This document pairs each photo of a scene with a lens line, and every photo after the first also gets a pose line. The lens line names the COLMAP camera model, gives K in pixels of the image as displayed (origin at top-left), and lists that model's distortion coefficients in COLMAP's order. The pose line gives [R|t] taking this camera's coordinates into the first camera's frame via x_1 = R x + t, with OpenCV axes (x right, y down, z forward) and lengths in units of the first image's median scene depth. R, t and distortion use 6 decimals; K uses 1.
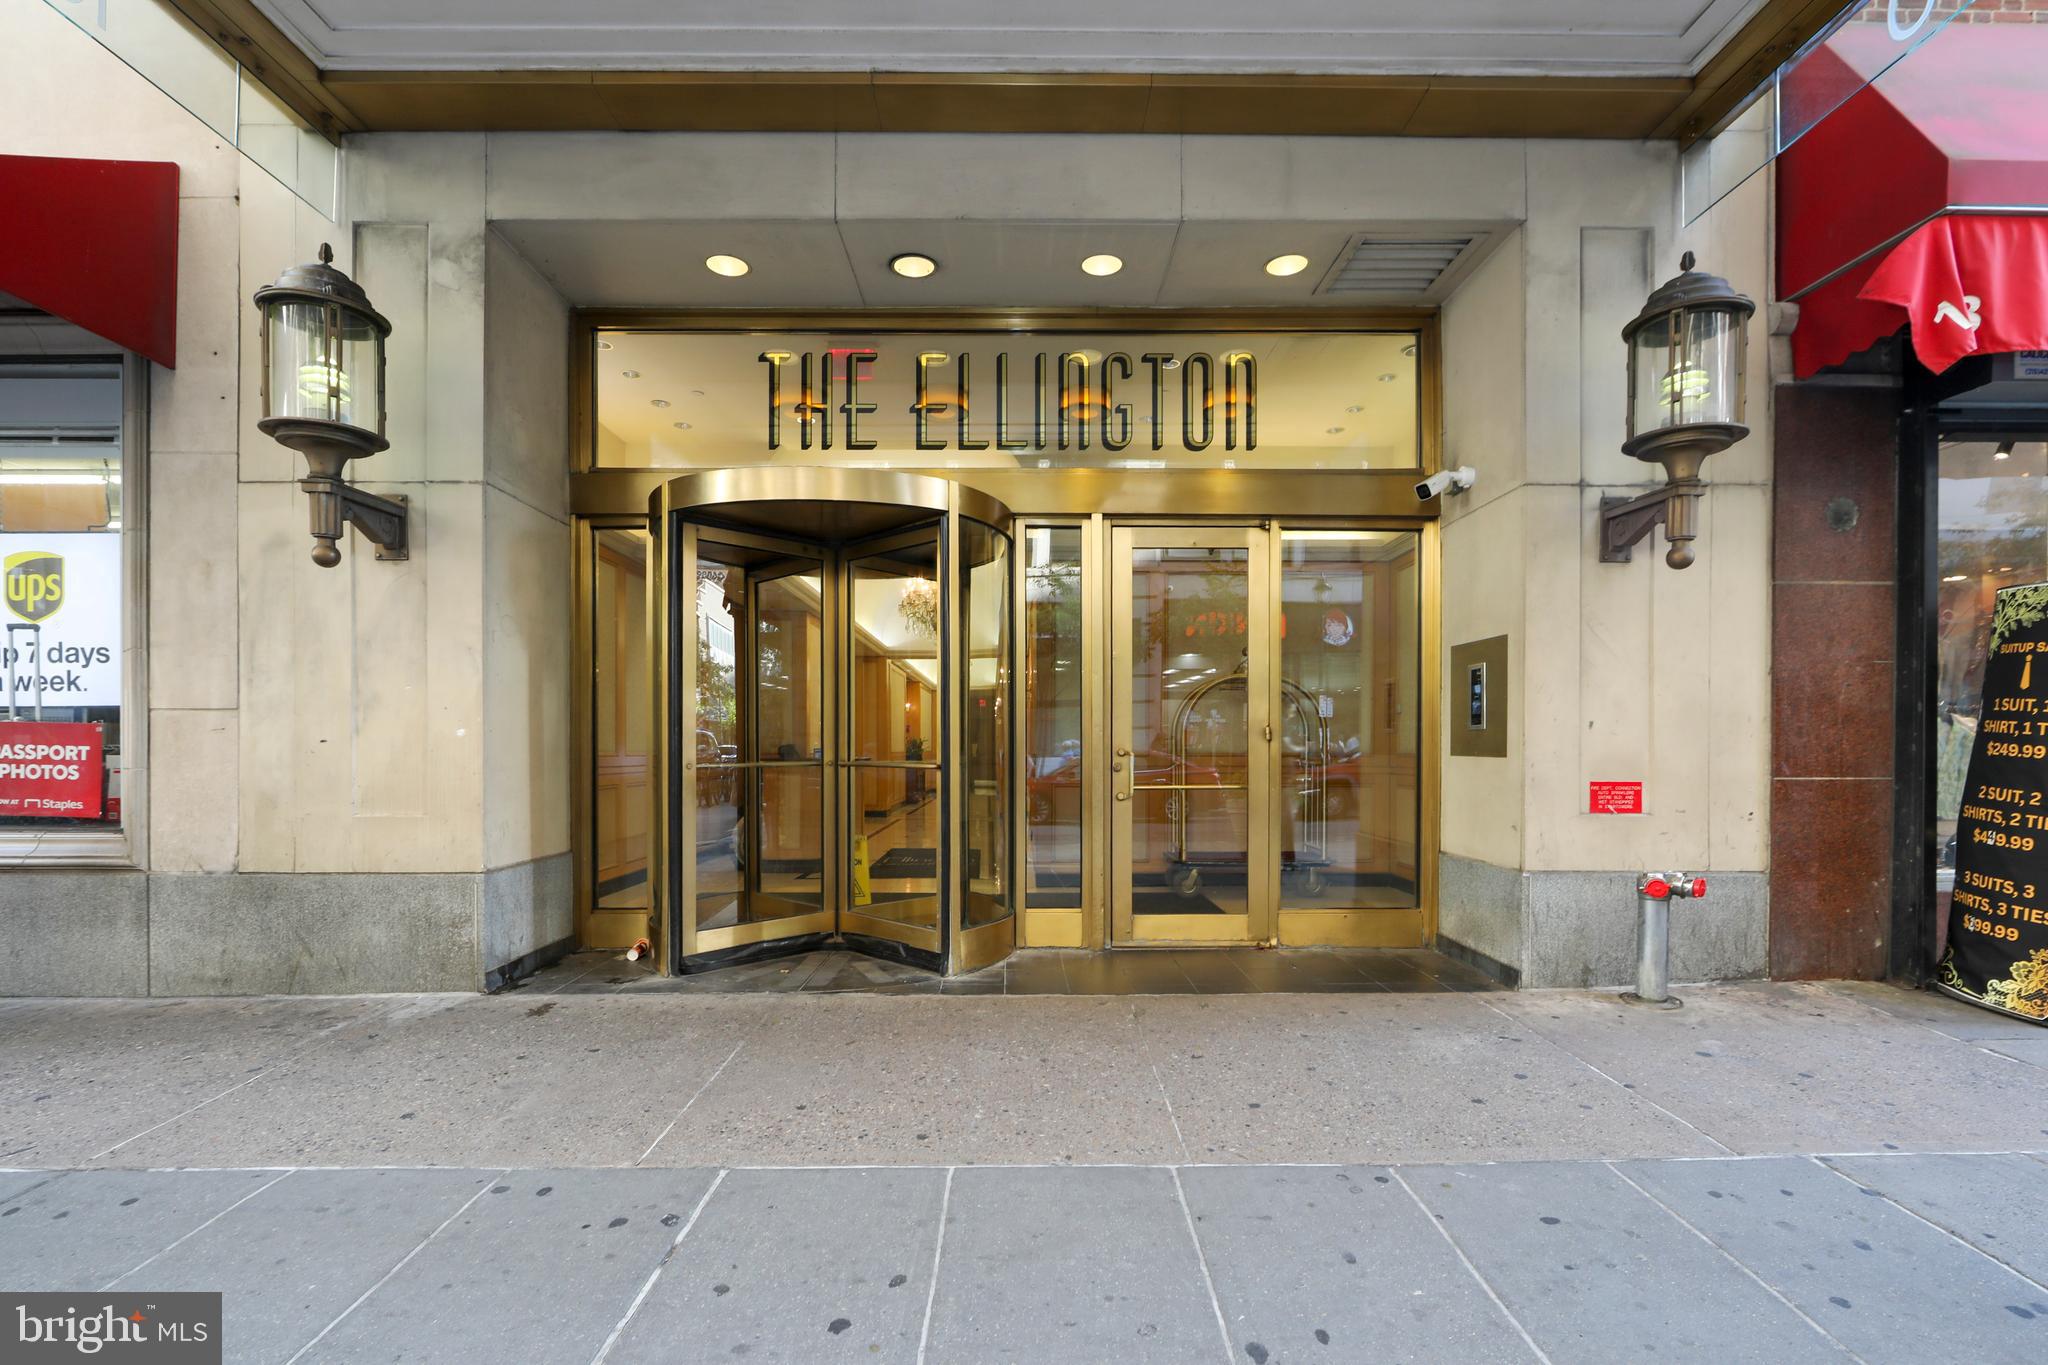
lens RADIAL K [[957.9, 0, 1025.0], [0, 957.9, 756.3], [0, 0, 1]] dist [0.000032, 0.000166]
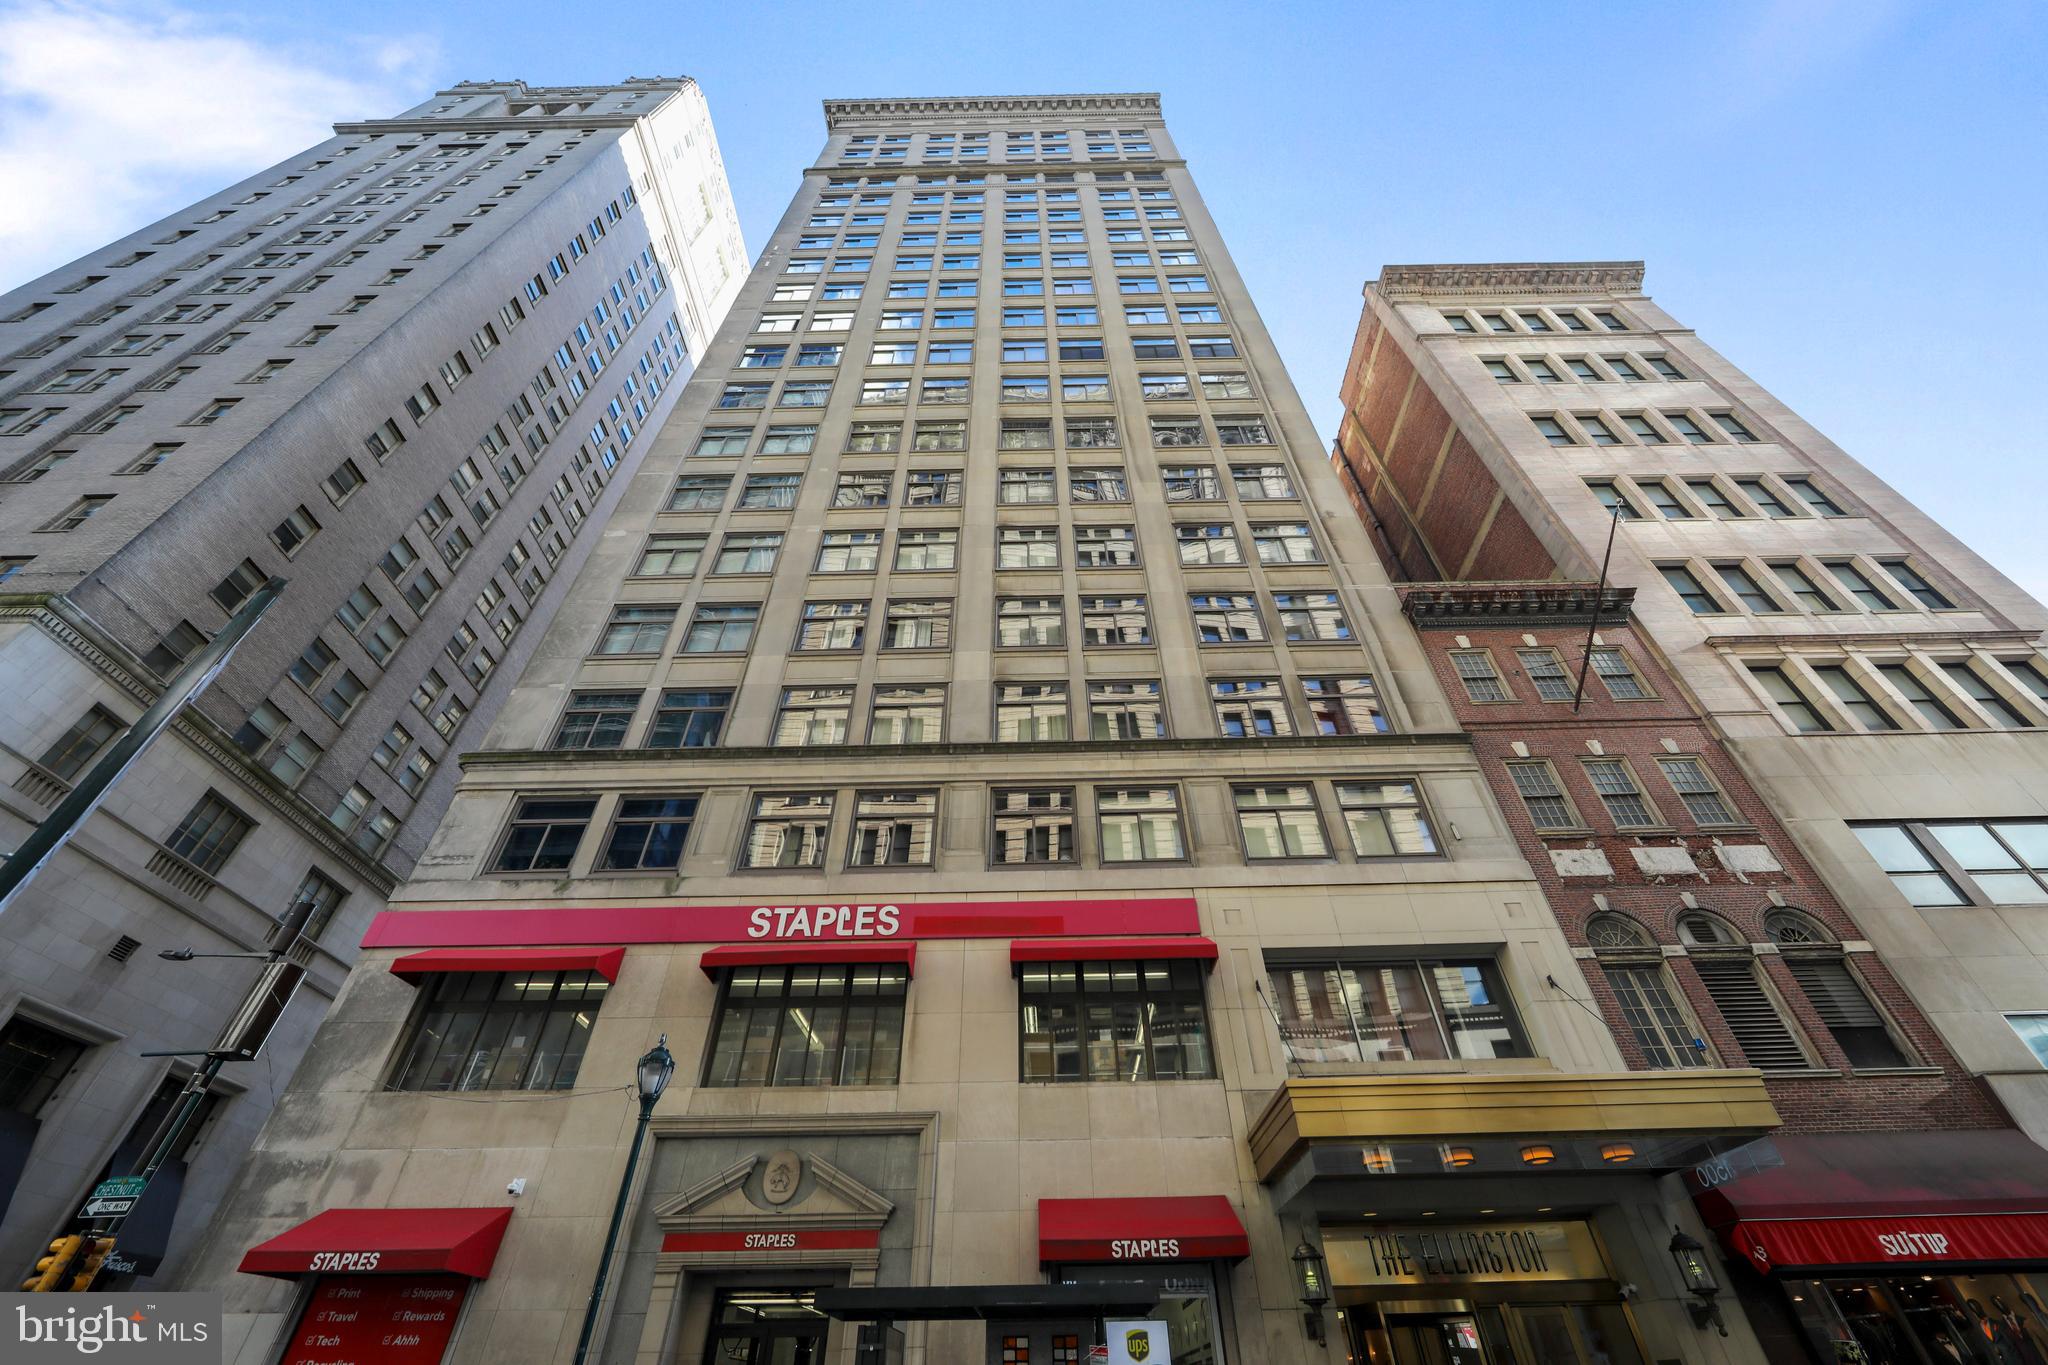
lens RADIAL K [[806.9, 0, 1033.7], [0, 806.9, 671.3], [0, 0, 1]] dist [-0.008988, 0.000294]
pose [[0.999707, -0.023416, -0.006108, -1.512575], [0.012850, 0.727528, -0.685958, -0.008105], [0.020506, 0.685679, 0.727615, -2.432352]]
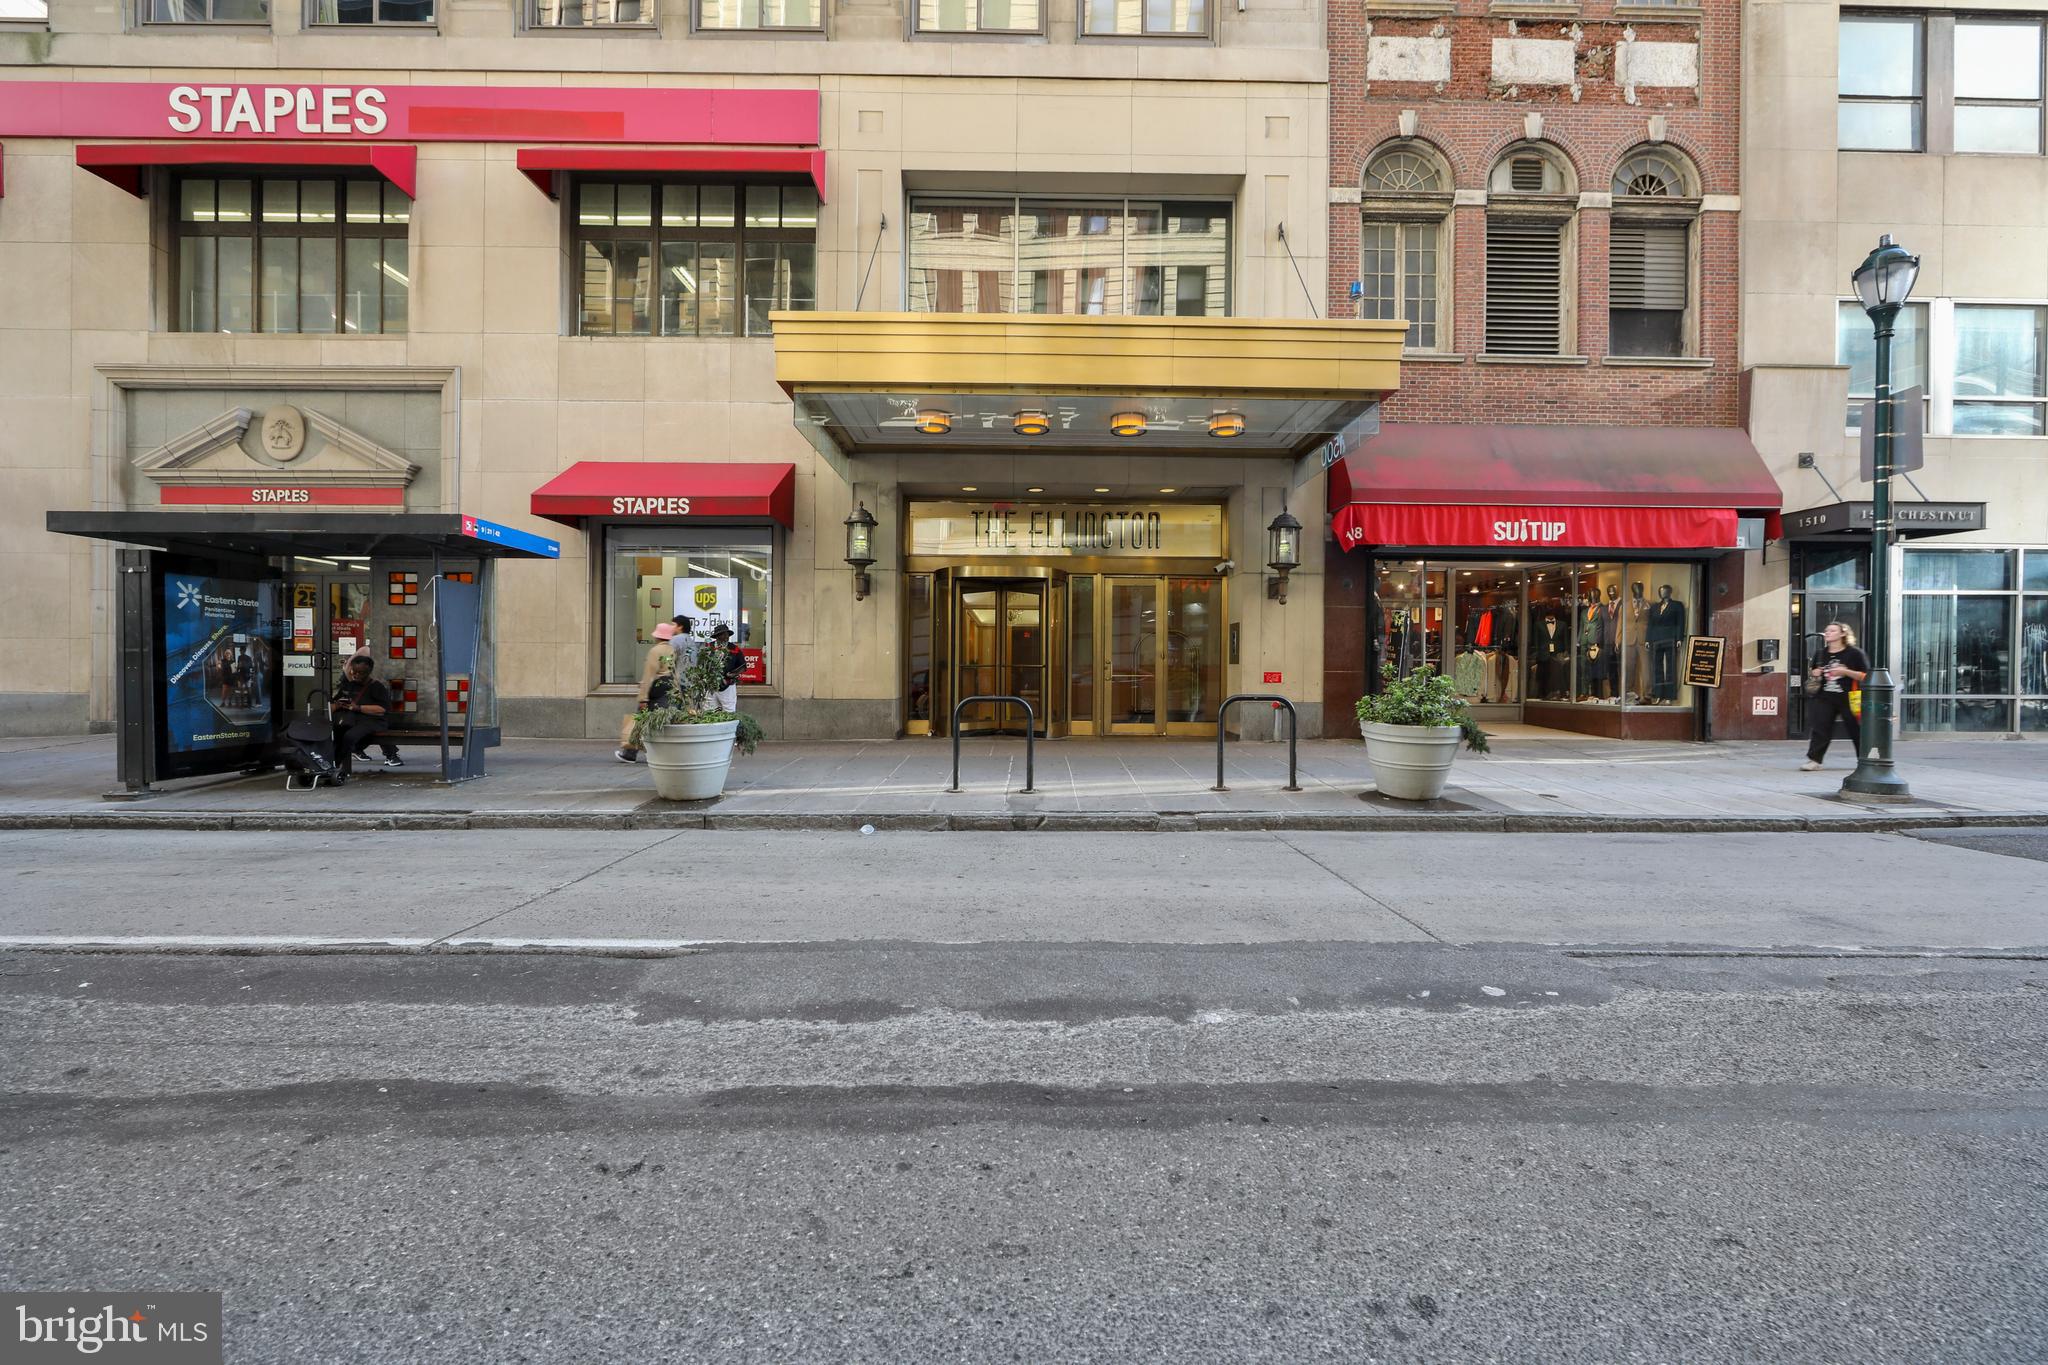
lens RADIAL K [[874.8, 0, 1024.0], [0, 874.8, 682.5], [0, 0, 1]] dist [-0.008659, 0.001336]
pose [[0.999928, 0.007791, 0.009174, -0.186533], [-0.007817, 0.999965, 0.002841, 0.056772], [-0.009151, -0.002913, 0.999954, -1.740183]]
